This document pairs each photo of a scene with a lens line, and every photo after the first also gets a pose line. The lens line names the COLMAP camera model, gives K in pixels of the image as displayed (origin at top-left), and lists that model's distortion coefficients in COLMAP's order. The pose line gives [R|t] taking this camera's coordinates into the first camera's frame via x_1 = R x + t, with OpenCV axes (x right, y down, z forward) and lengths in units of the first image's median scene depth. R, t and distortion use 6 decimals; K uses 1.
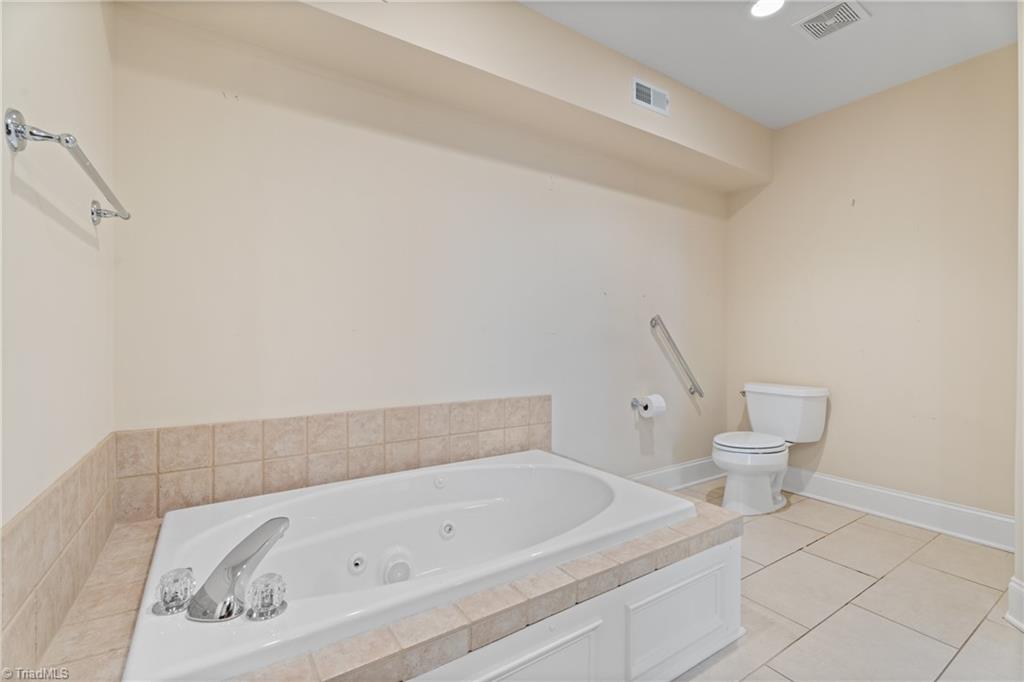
lens RADIAL K [[456.3, 0, 510.1], [0, 456.3, 341.7], [0, 0, 1]] dist [0.004830, -0.001717]
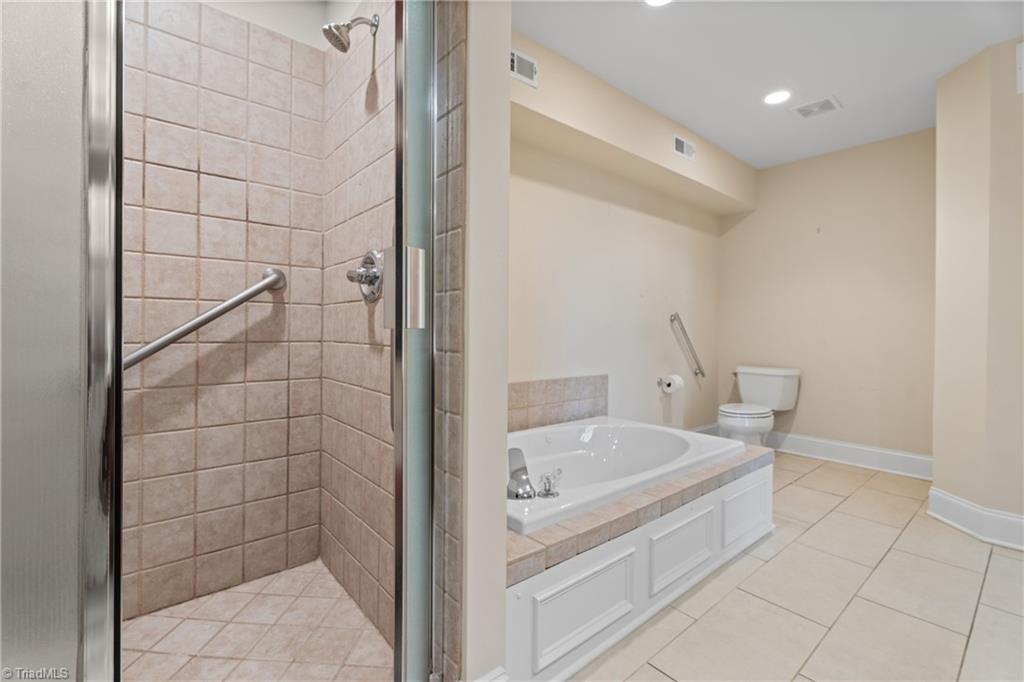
lens RADIAL K [[456.3, 0, 508.8], [0, 456.3, 333.4], [0, 0, 1]] dist [0.004830, -0.001717]
pose [[0.993031, 0.004914, 0.117754, -0.396732], [-0.005137, 0.999986, 0.001595, 0.000018], [-0.117745, -0.002189, 0.993041, -0.288198]]
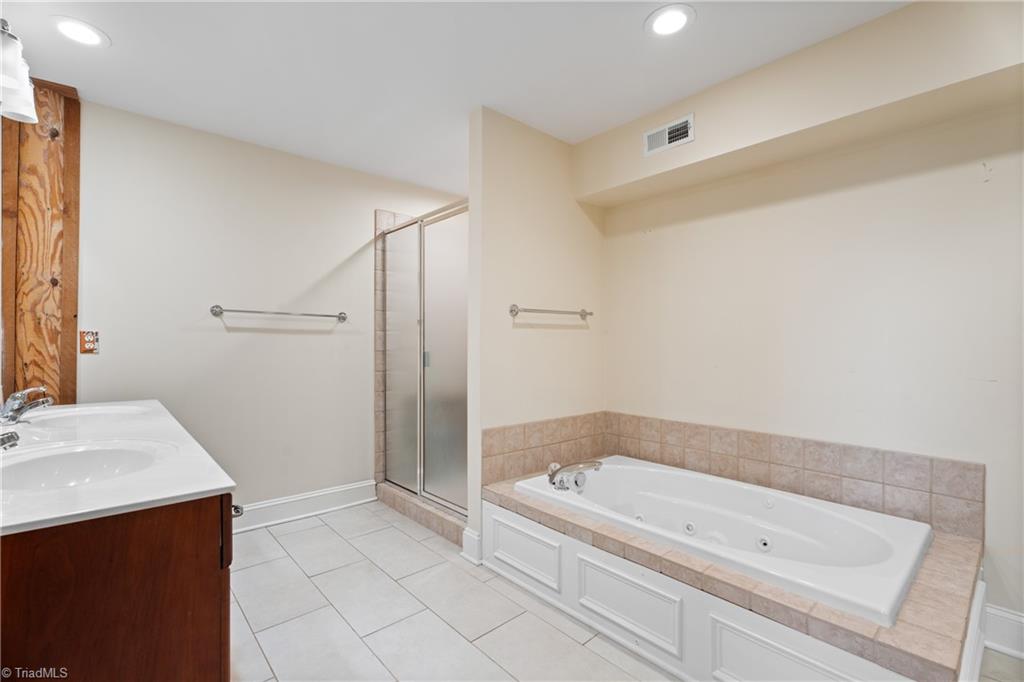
lens RADIAL K [[456.3, 0, 506.1], [0, 456.3, 345.2], [0, 0, 1]] dist [0.004830, -0.001717]
pose [[0.139786, 0.008568, -0.990145, 0.824955], [-0.008575, 0.999936, 0.007442, -0.085508], [0.990145, 0.007450, 0.139850, 0.165514]]
